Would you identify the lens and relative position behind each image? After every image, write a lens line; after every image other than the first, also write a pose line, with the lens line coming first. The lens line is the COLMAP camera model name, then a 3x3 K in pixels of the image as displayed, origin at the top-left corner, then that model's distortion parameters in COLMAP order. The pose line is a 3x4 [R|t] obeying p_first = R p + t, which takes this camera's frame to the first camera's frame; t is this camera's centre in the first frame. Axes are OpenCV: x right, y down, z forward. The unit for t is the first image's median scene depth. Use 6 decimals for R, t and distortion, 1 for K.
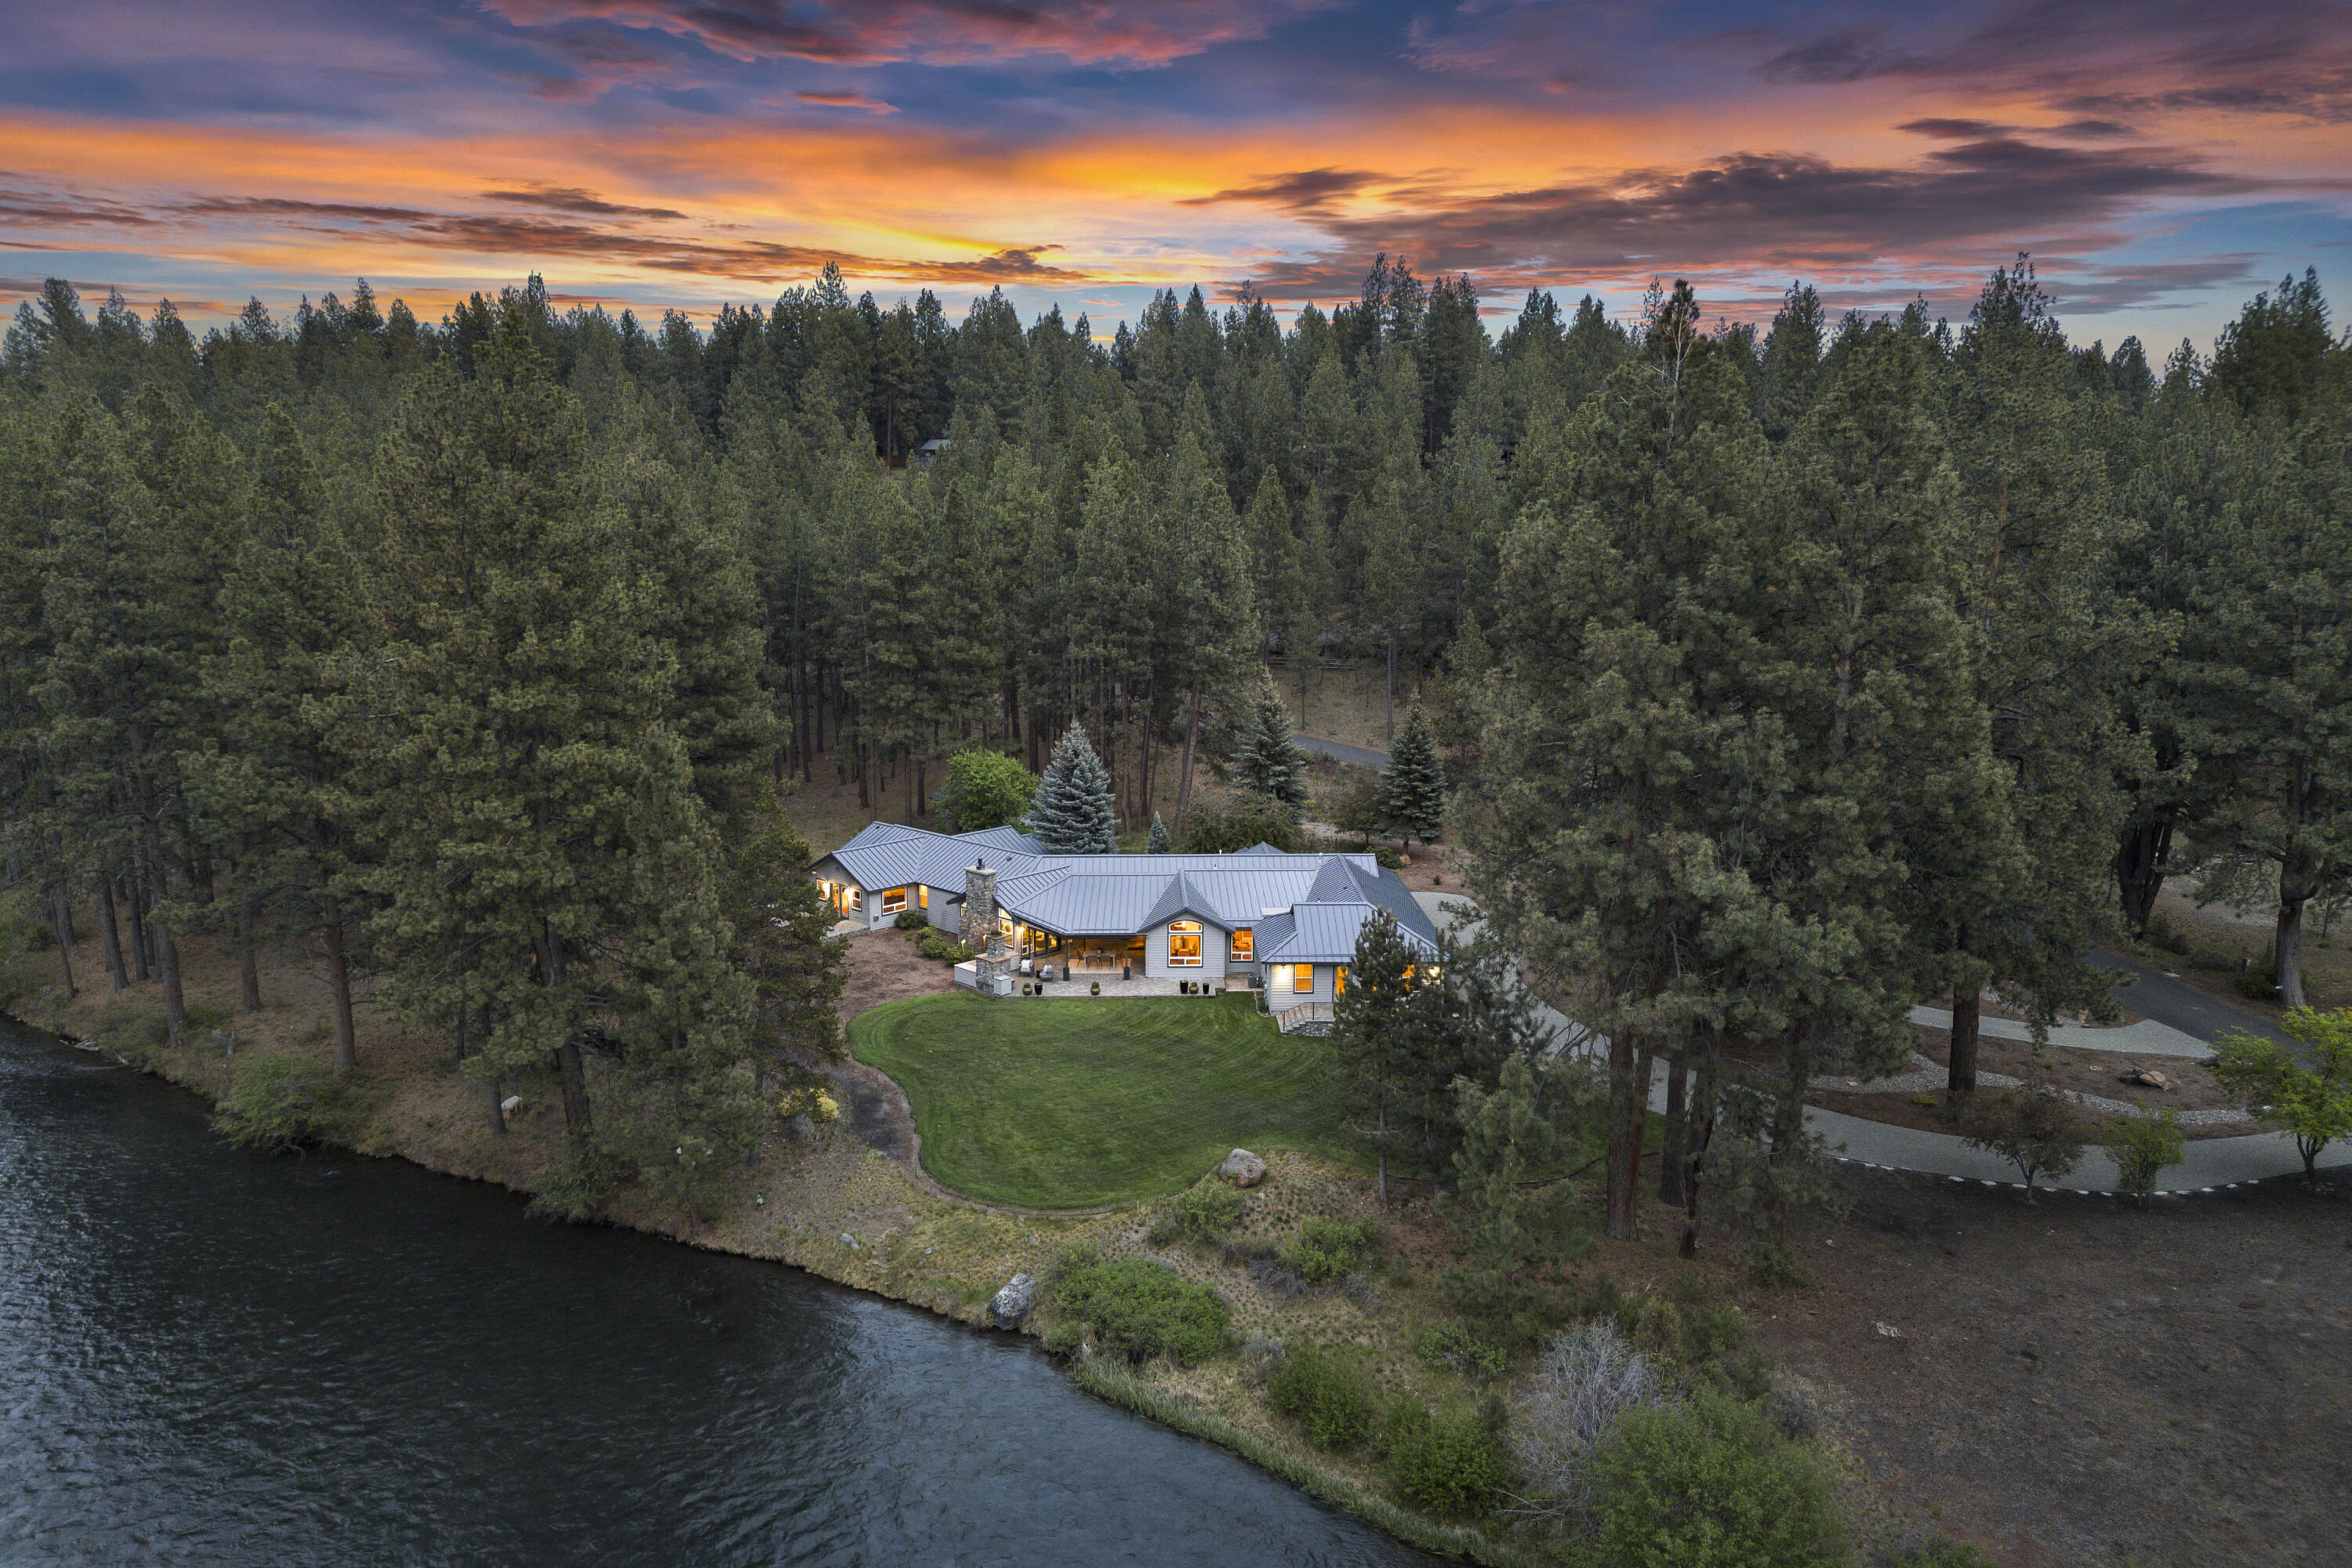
lens RADIAL K [[1770.6, 0, 1239.0], [0, 1770.6, 731.1], [0, 0, 1]] dist [0.063228, -0.006440]
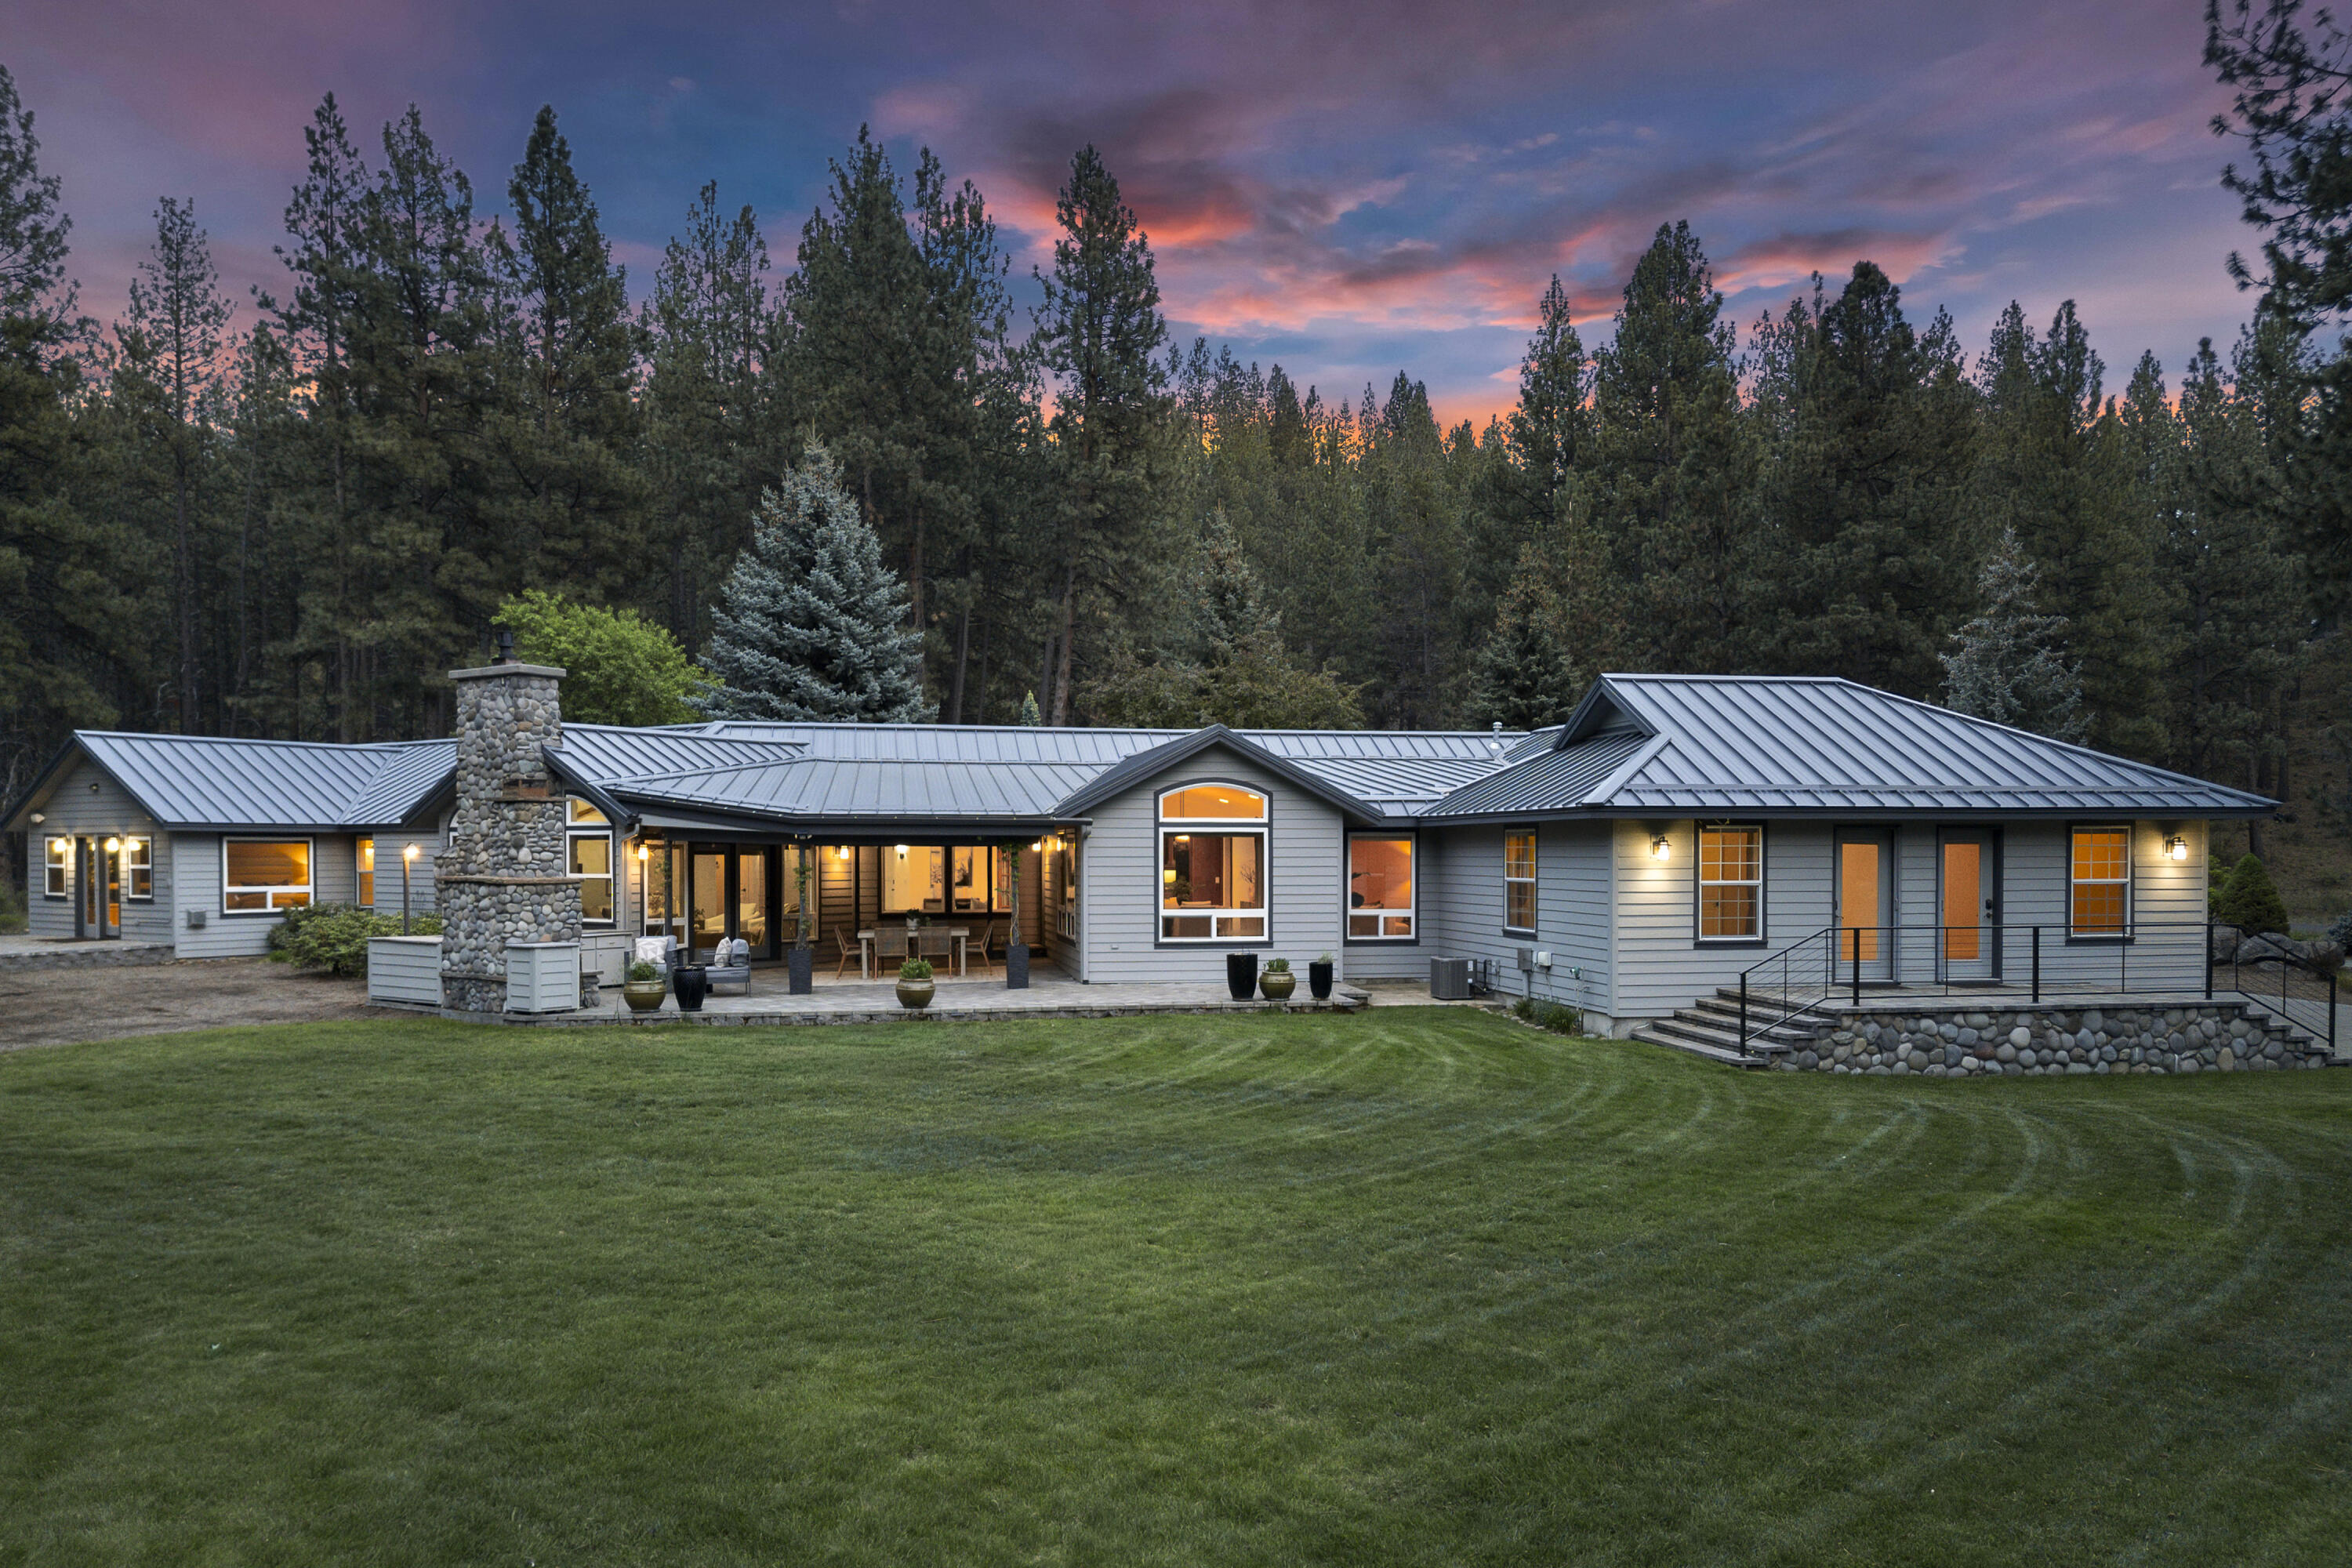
lens RADIAL K [[1829.5, 0, 1122.8], [0, 1829.5, 693.4], [0, 0, 1]] dist [0.014256, 0.001855]
pose [[0.995696, -0.010383, 0.092092, -0.103230], [0.031497, 0.972466, -0.230905, 0.230907], [-0.087159, 0.232812, 0.968608, 1.010283]]
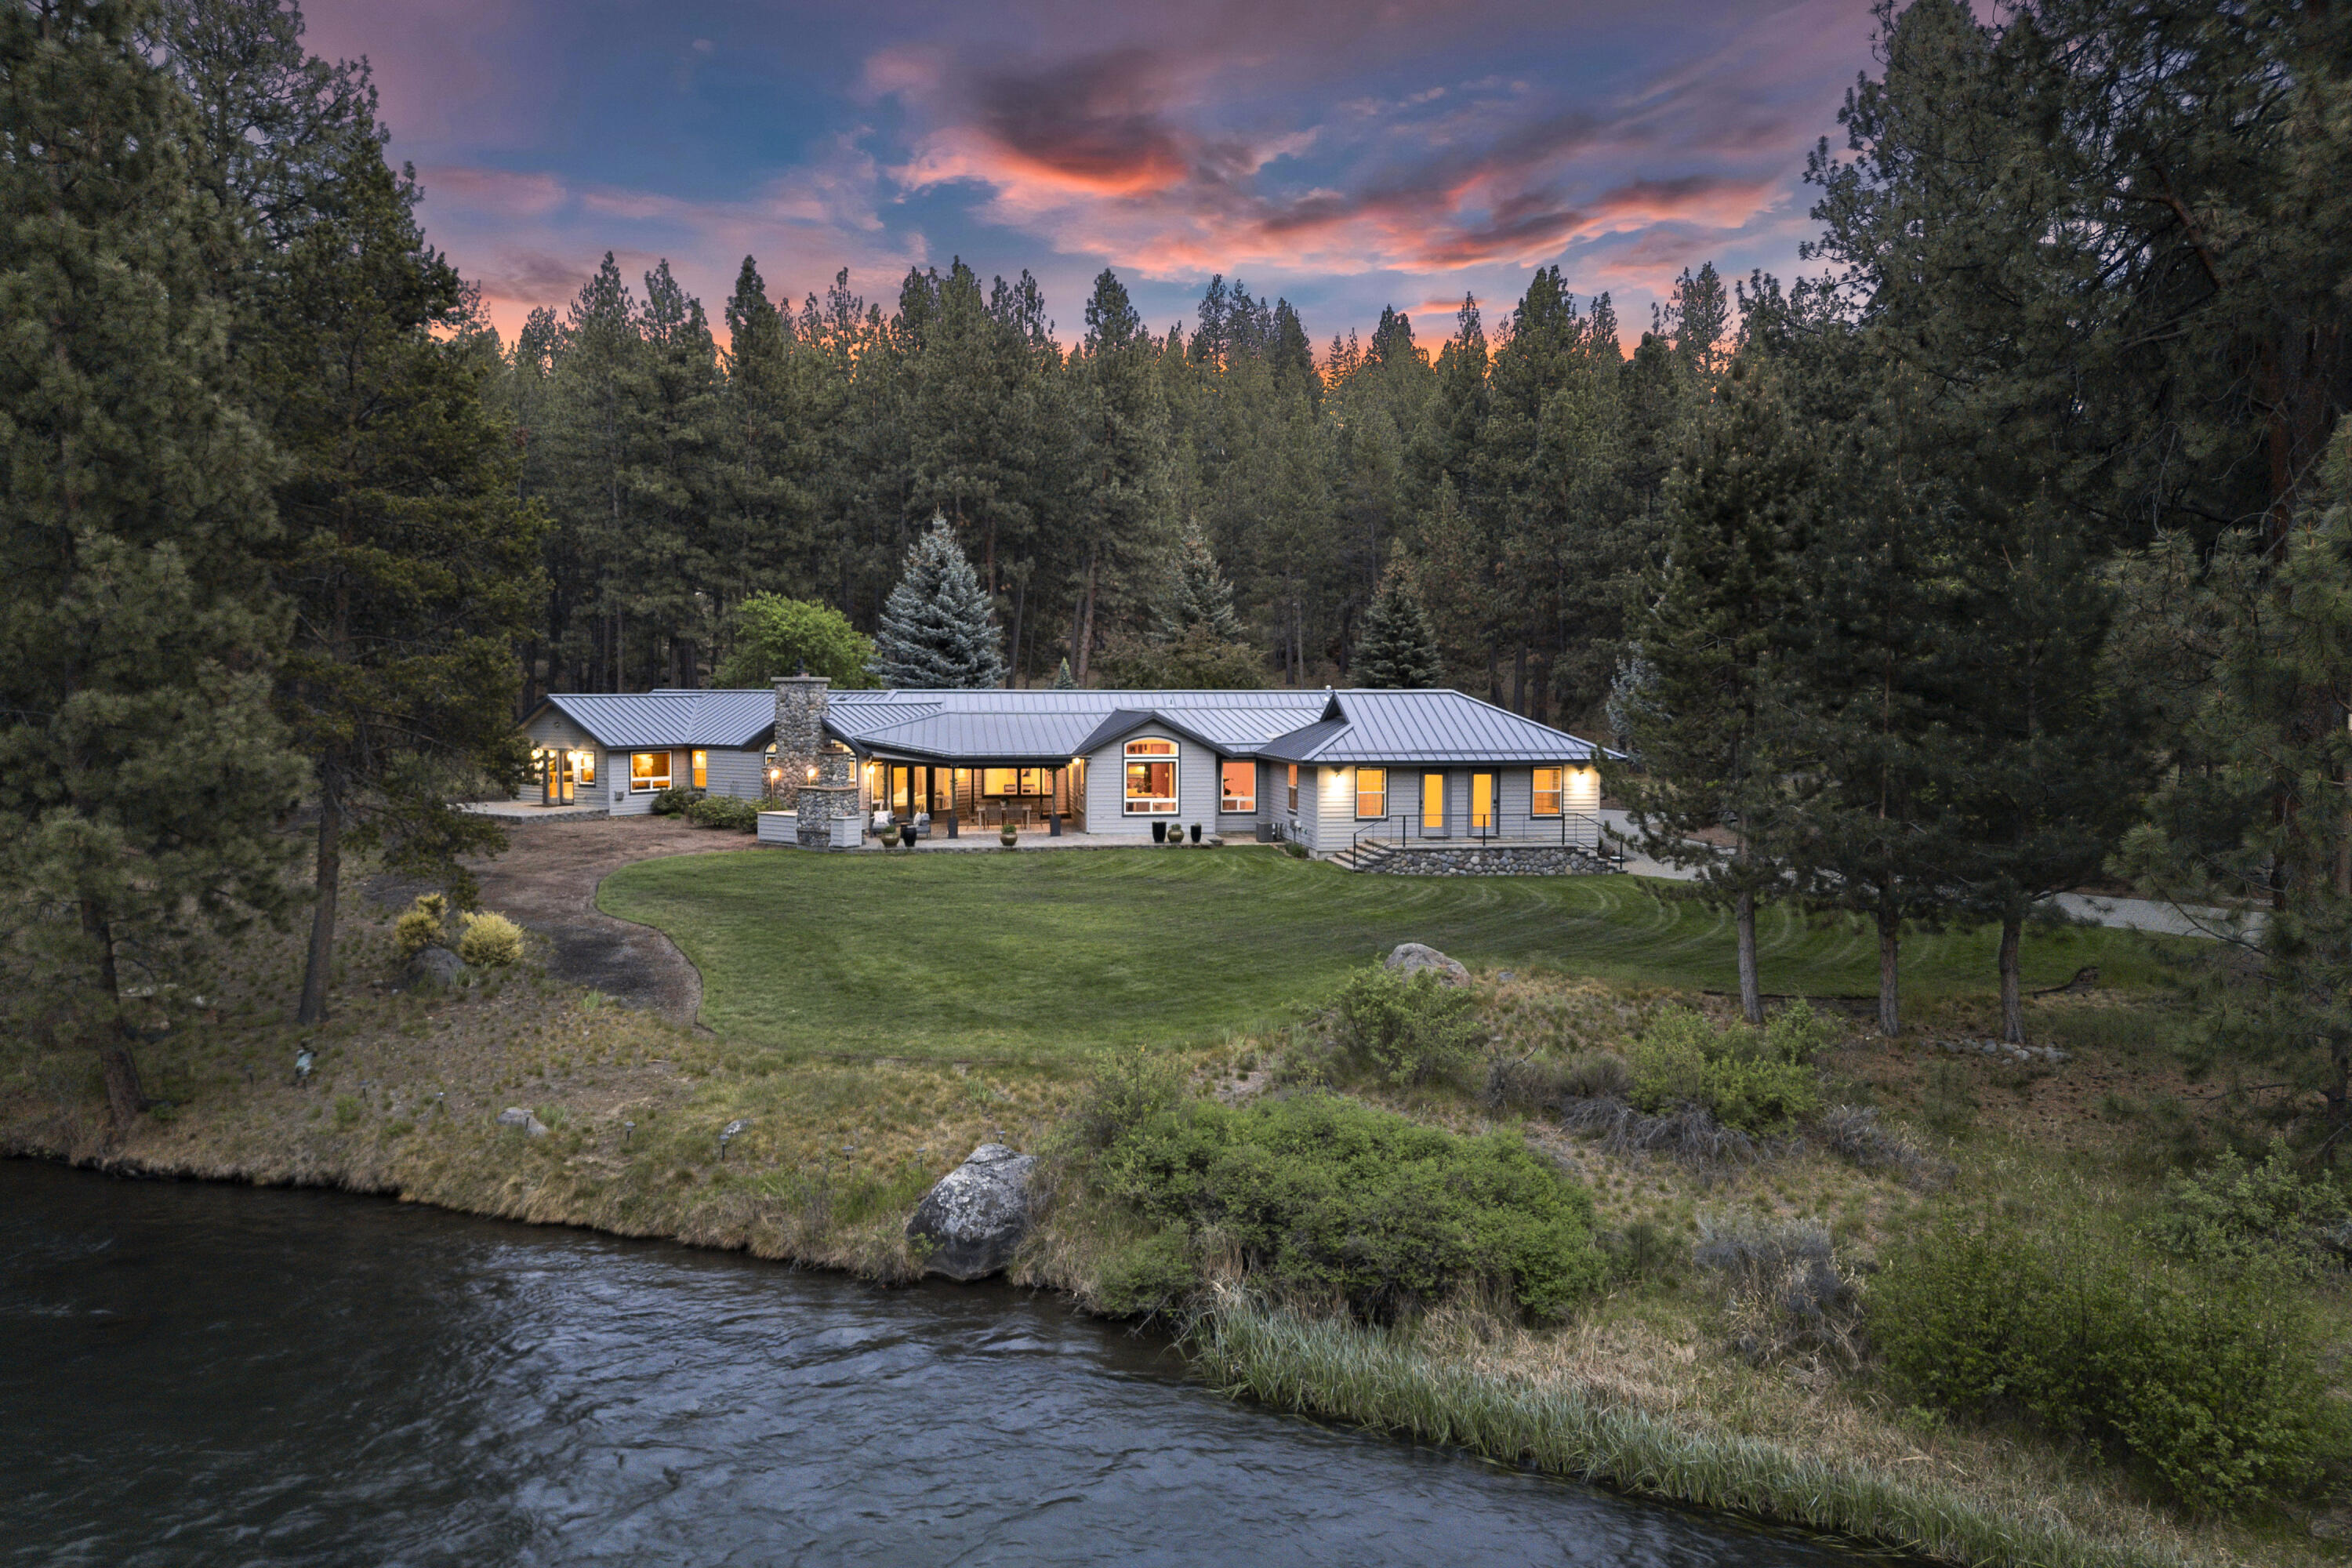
lens RADIAL K [[1717.9, 0, 1221.9], [0, 1717.9, 692.4], [0, 0, 1]] dist [0.025383, -0.004646]
pose [[0.991844, -0.009783, 0.127083, -0.114331], [0.028386, 0.988964, -0.145413, 0.253315], [-0.124258, 0.147834, 0.981175, 0.598926]]
